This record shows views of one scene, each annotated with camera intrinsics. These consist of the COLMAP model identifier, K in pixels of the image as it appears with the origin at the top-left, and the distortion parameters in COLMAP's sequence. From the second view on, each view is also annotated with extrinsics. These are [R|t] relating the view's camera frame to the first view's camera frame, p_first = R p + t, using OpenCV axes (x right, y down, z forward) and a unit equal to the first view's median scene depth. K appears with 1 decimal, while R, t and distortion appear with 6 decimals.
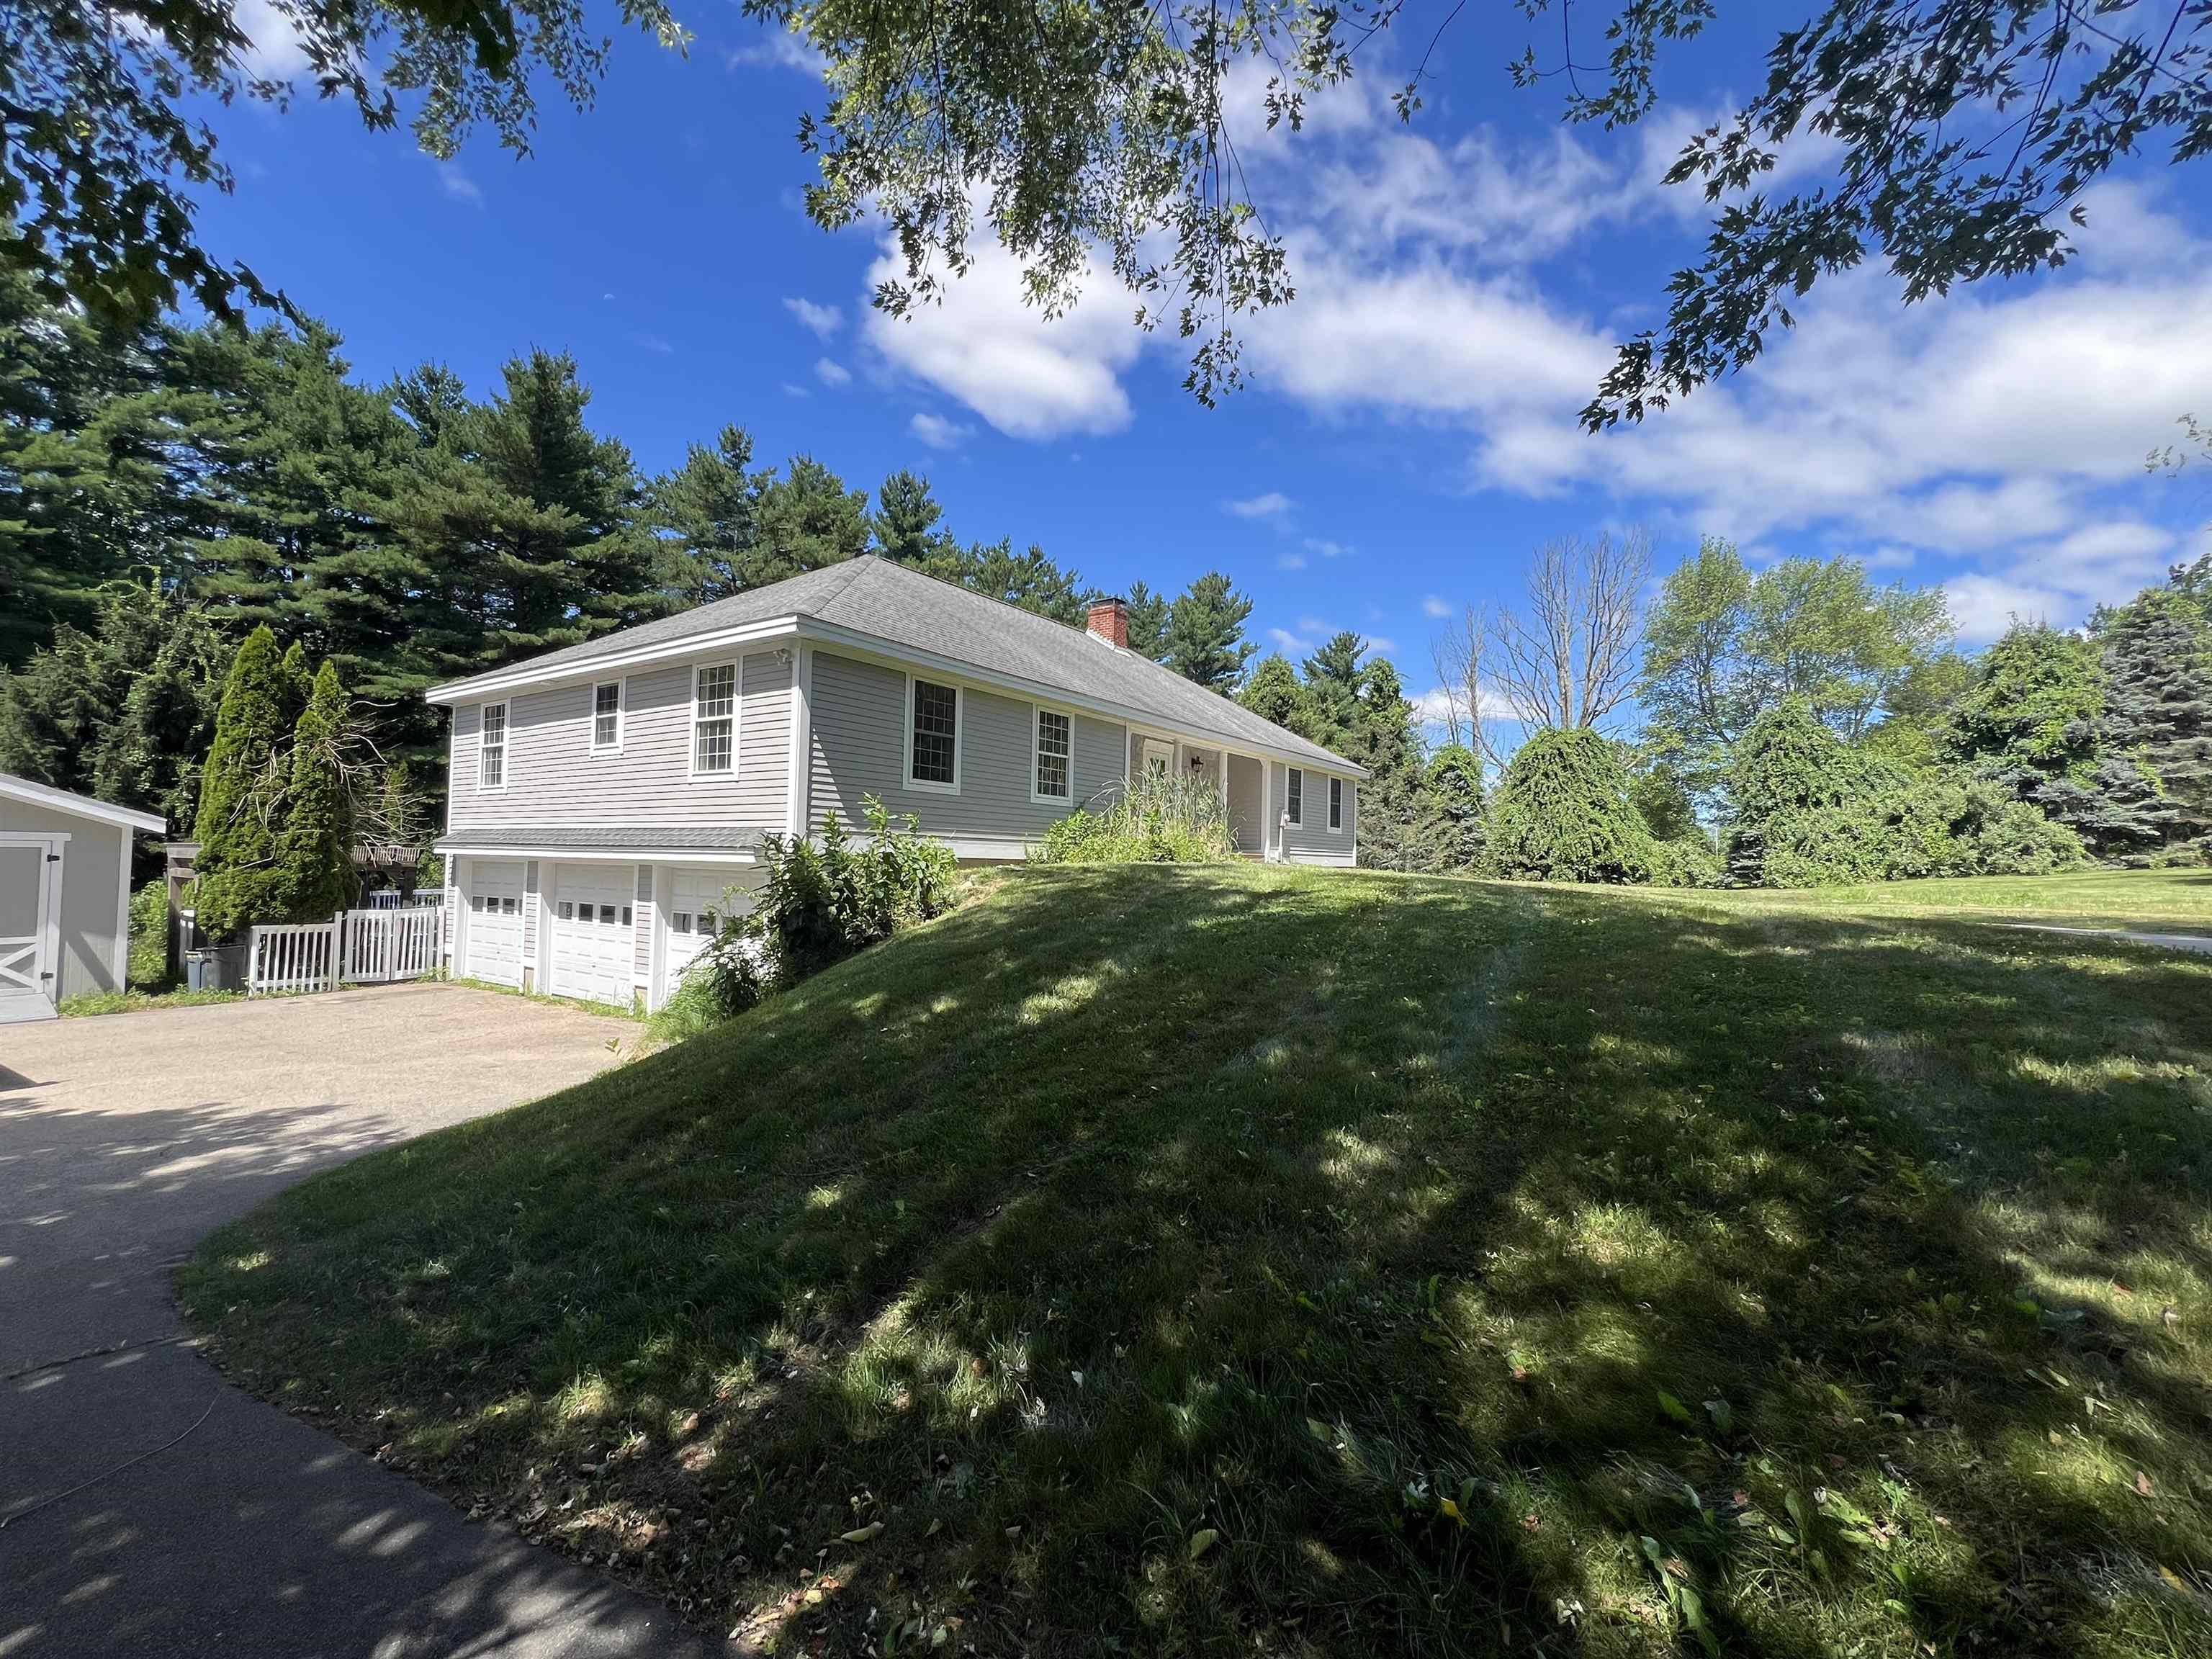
lens RADIAL K [[937.4, 0, 1106.0], [0, 937.4, 829.5], [0, 0, 1]] dist [-0.001677, -0.000178]
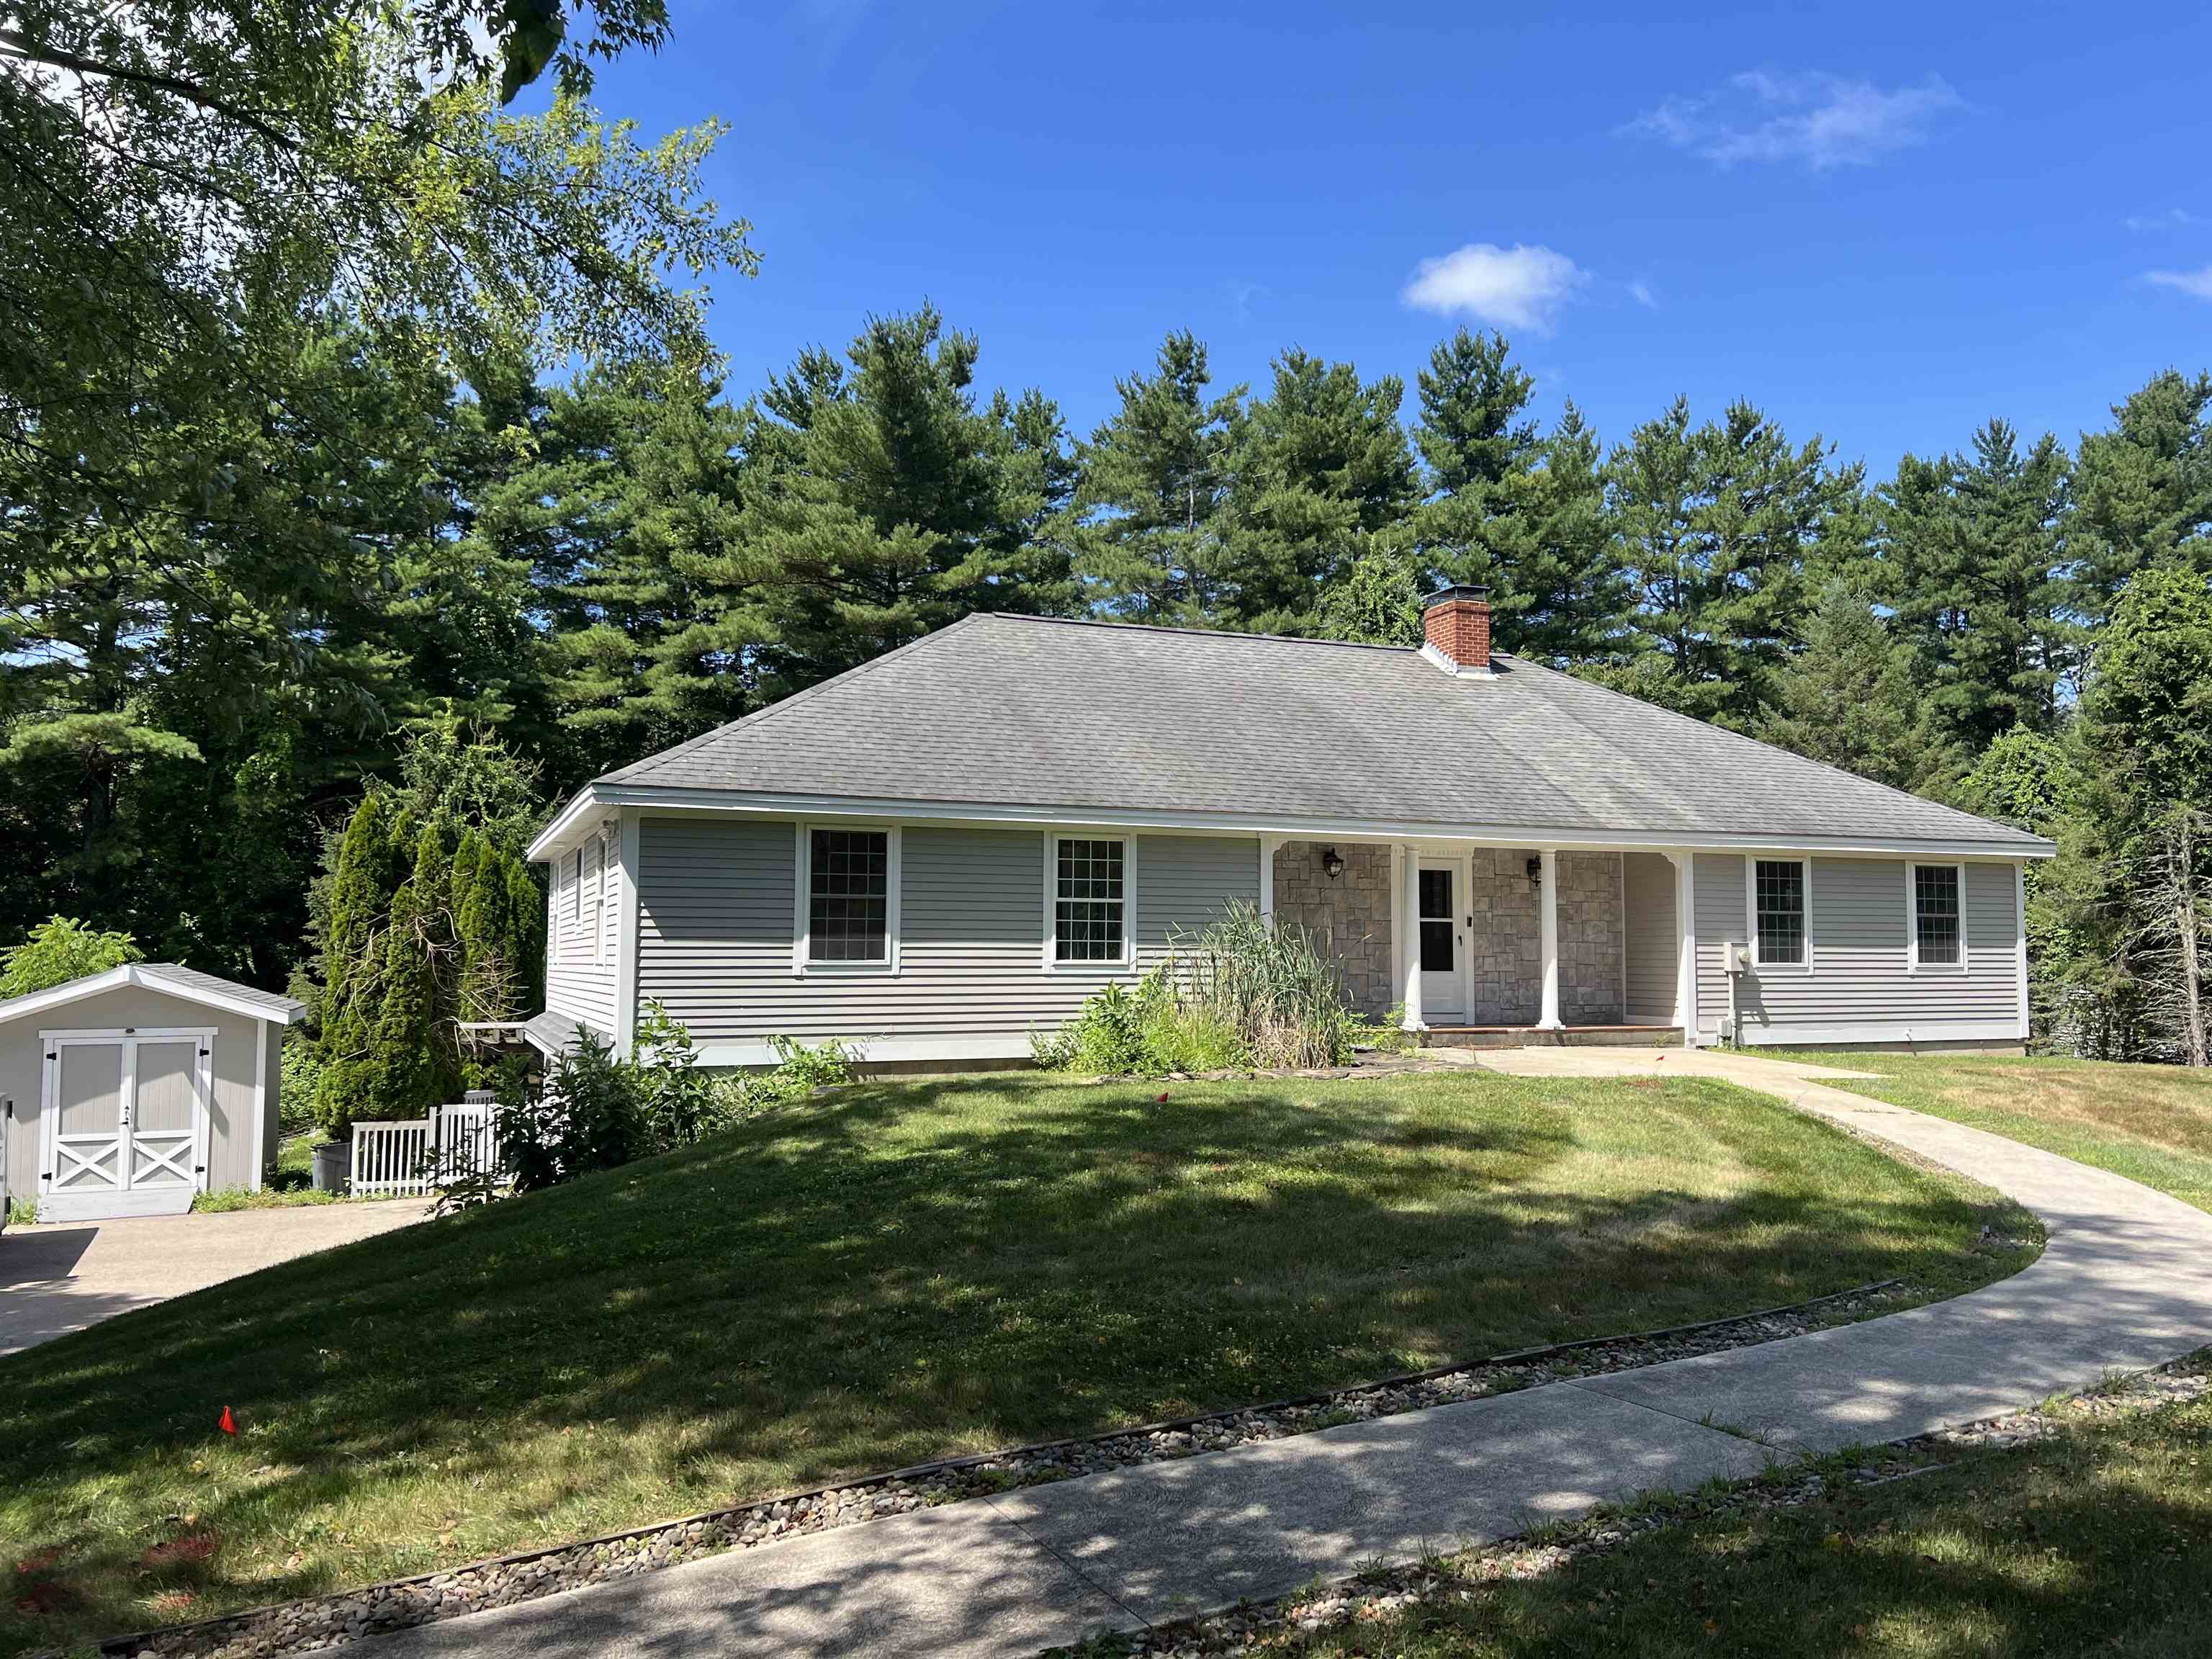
lens RADIAL K [[1684.9, 0, 1167.9], [0, 1684.9, 851.2], [0, 0, 1]] dist [0.097740, -0.132689]
pose [[0.839295, -0.051490, -0.541232, 0.309509], [0.034670, 0.998548, -0.041234, -0.029948], [0.542569, 0.015843, 0.839862, 0.001394]]
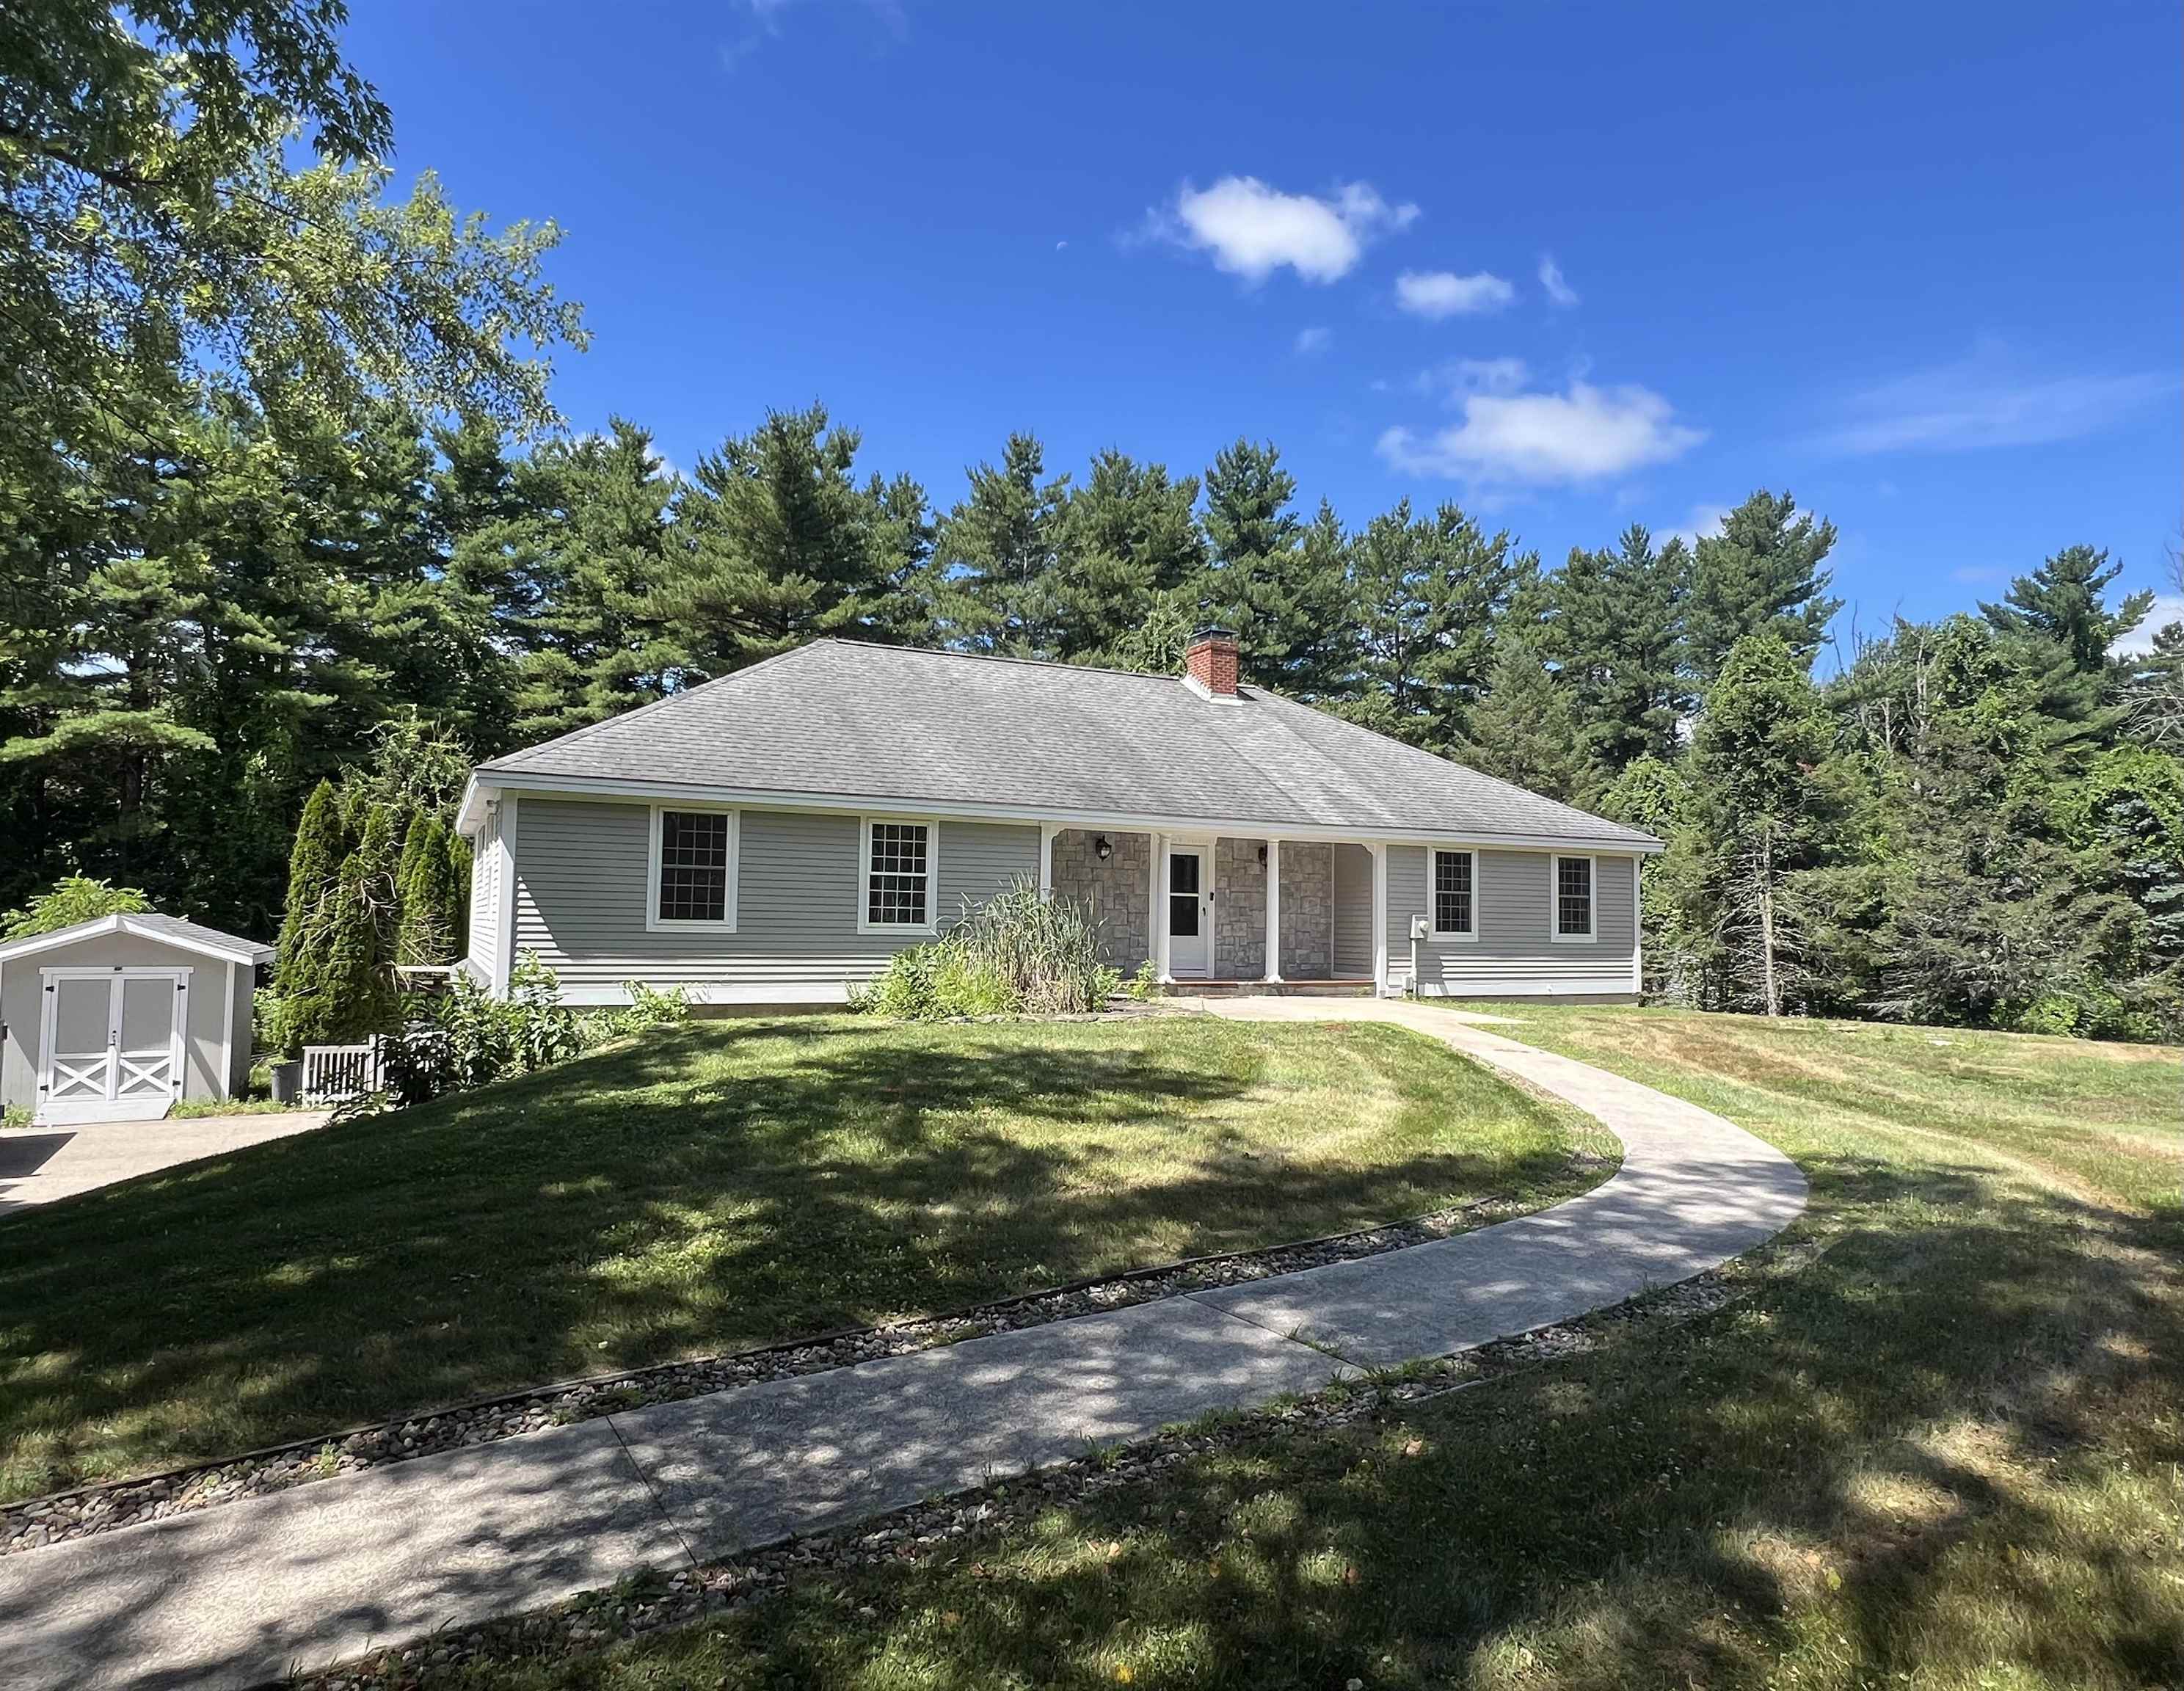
lens RADIAL K [[1306.9, 0, 1092.0], [0, 1306.9, 845.5], [0, 0, 1]] dist [0.003827, -0.000667]
pose [[0.868155, -0.034968, -0.495060, 0.315184], [0.019378, 0.999142, -0.036590, -0.028233], [0.495915, 0.022172, 0.868088, 0.037283]]
